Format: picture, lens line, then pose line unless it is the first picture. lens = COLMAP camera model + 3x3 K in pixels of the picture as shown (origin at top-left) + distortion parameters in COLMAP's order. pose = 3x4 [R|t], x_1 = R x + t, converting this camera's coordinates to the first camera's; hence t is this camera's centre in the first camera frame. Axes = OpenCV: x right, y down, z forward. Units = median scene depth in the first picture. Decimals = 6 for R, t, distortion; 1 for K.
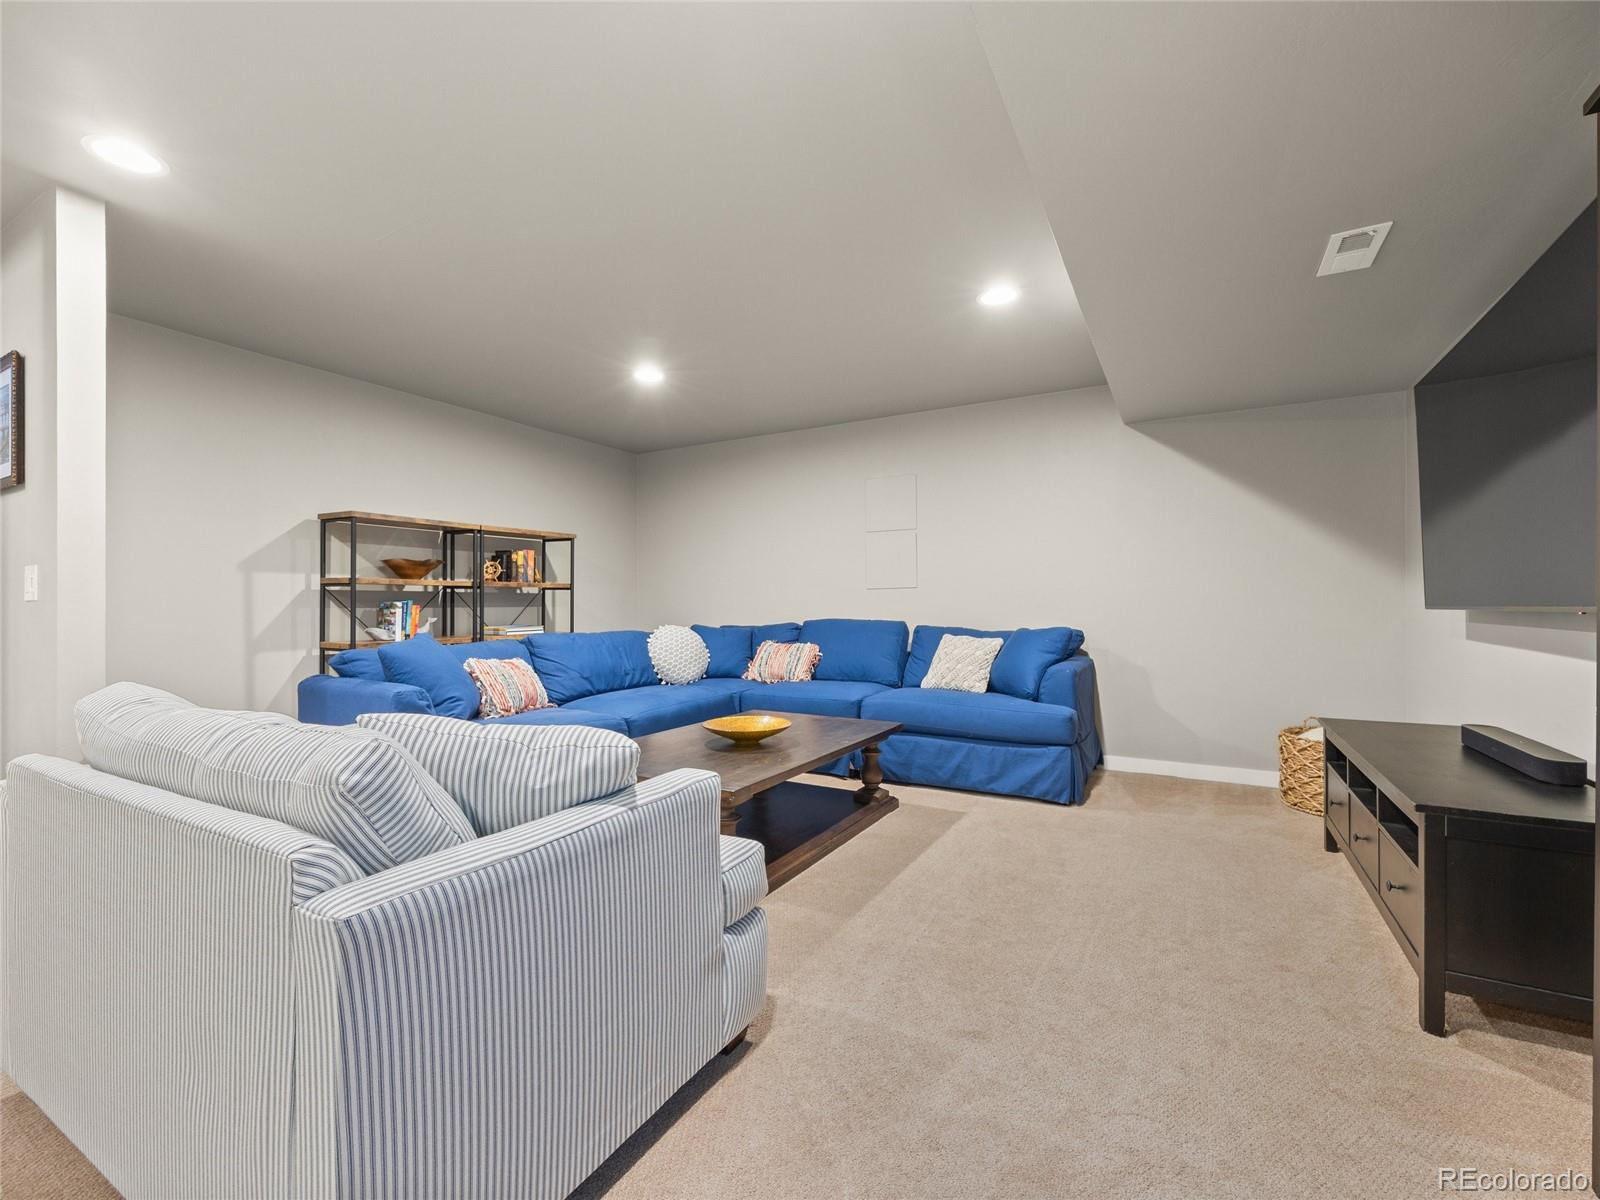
lens RADIAL K [[694.1, 0, 798.0], [0, 694.1, 600.2], [0, 0, 1]] dist [-0.000993, -0.000097]
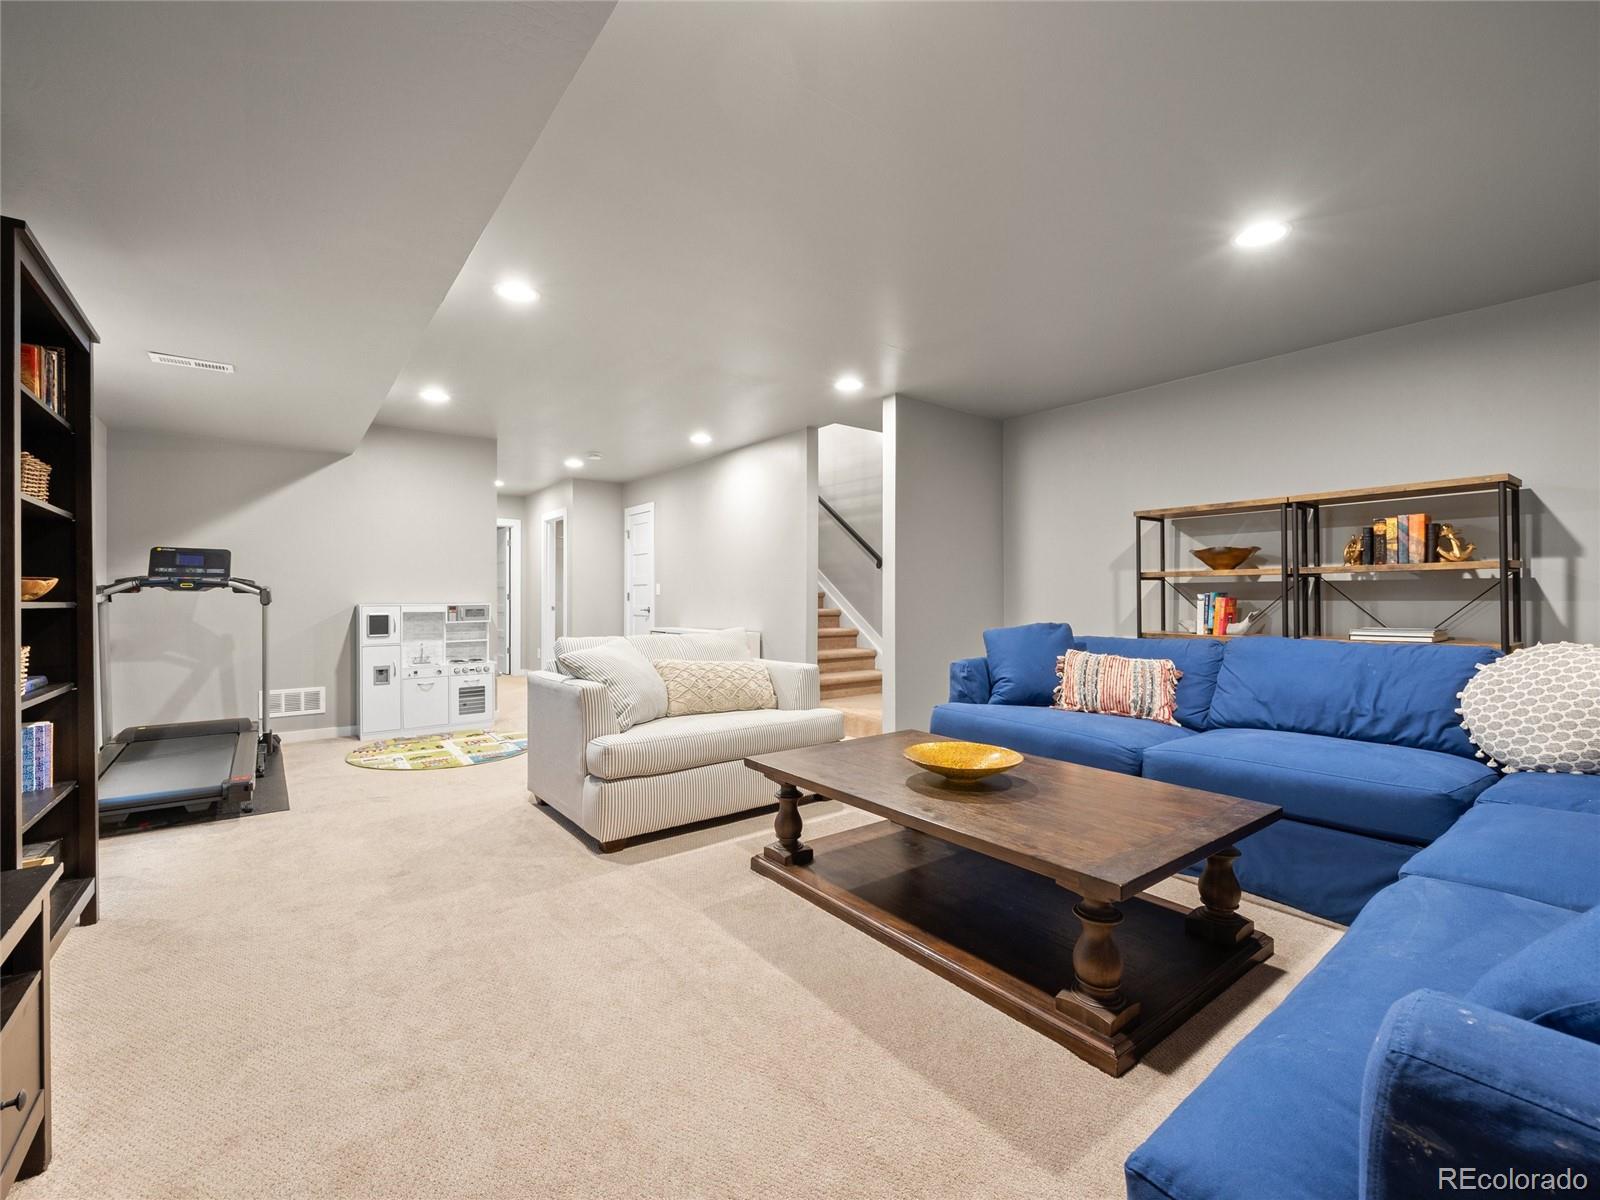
lens RADIAL K [[694.1, 0, 796.3], [0, 694.1, 599.1], [0, 0, 1]] dist [-0.000993, -0.000097]
pose [[-0.390377, 0.006976, -0.920629, 0.509271], [0.008298, 0.999957, 0.004058, 0.000848], [0.920618, -0.006055, -0.390418, 0.818335]]
